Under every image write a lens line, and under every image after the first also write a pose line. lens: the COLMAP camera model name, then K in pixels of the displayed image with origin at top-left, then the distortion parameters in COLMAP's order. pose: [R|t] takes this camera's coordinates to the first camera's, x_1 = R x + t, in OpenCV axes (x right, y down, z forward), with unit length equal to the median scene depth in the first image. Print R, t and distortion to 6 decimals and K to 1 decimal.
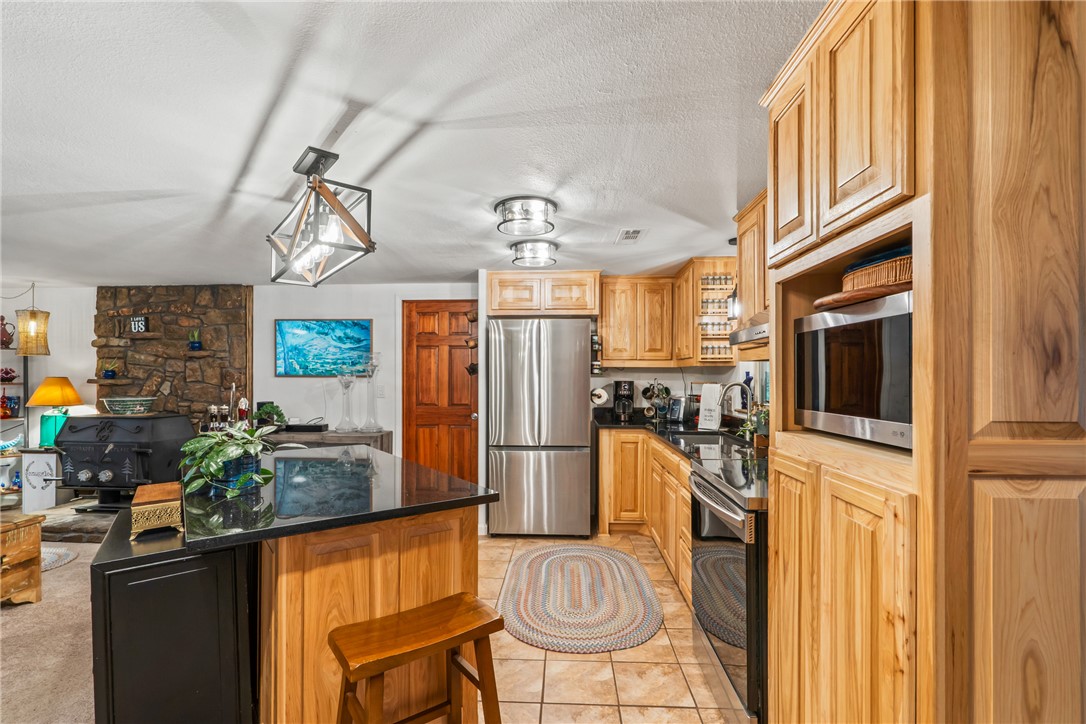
lens RADIAL K [[494.8, 0, 542.2], [0, 494.8, 371.1], [0, 0, 1]] dist [-0.002576, 0.000564]
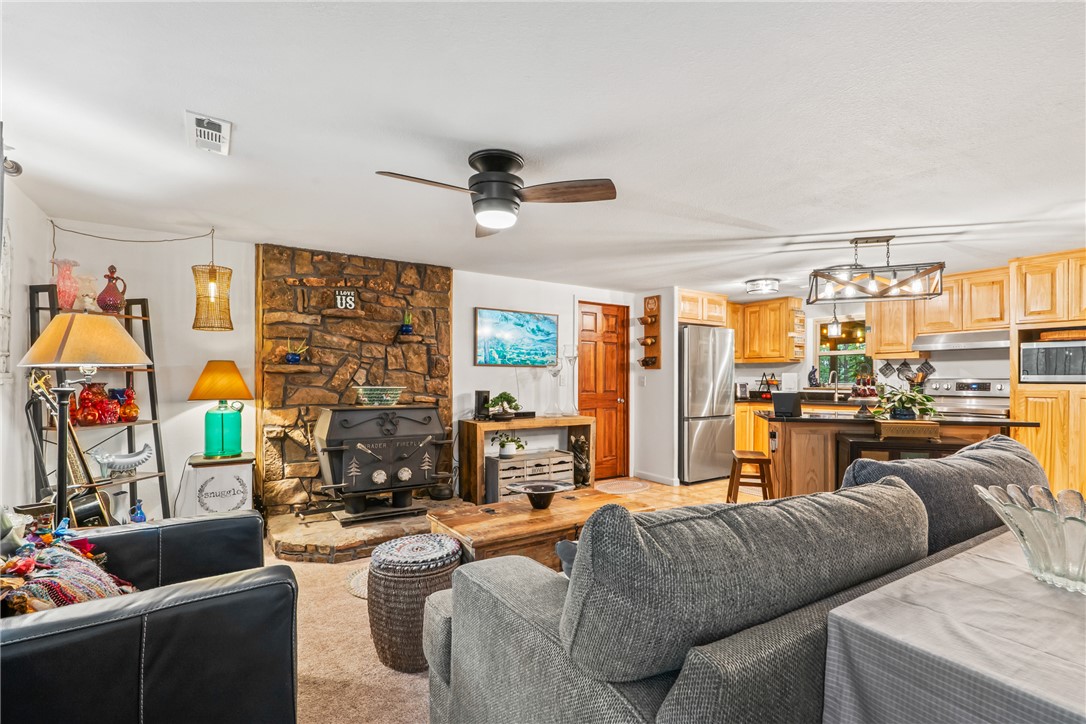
lens RADIAL K [[504.4, 0, 546.3], [0, 504.4, 379.2], [0, 0, 1]] dist [-0.001922, 0.000521]
pose [[0.795440, -0.000096, 0.606033, -1.043891], [-0.007355, 0.999925, 0.009812, 0.027821], [-0.605988, -0.012262, 0.795379, 0.116149]]
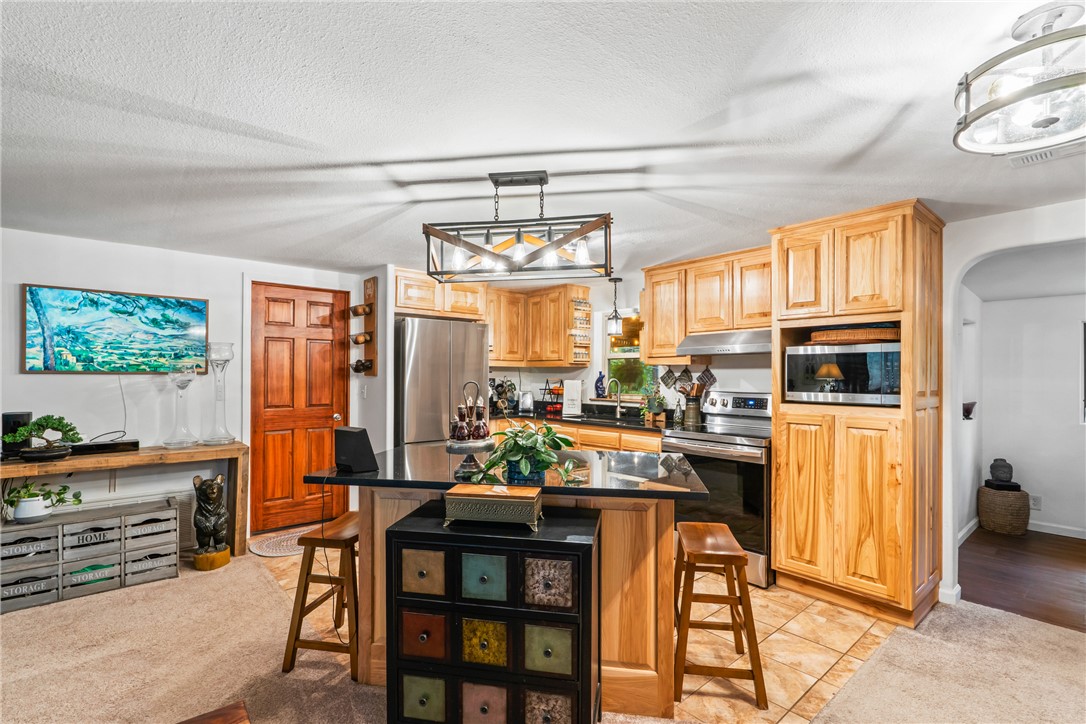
lens RADIAL K [[494.8, 0, 542.2], [0, 494.8, 371.1], [0, 0, 1]] dist [-0.002576, 0.000564]
pose [[0.724592, 0.006891, 0.689144, -0.496165], [-0.011201, 0.999936, 0.001779, -0.000244], [-0.689087, -0.009008, 0.724623, 0.073607]]
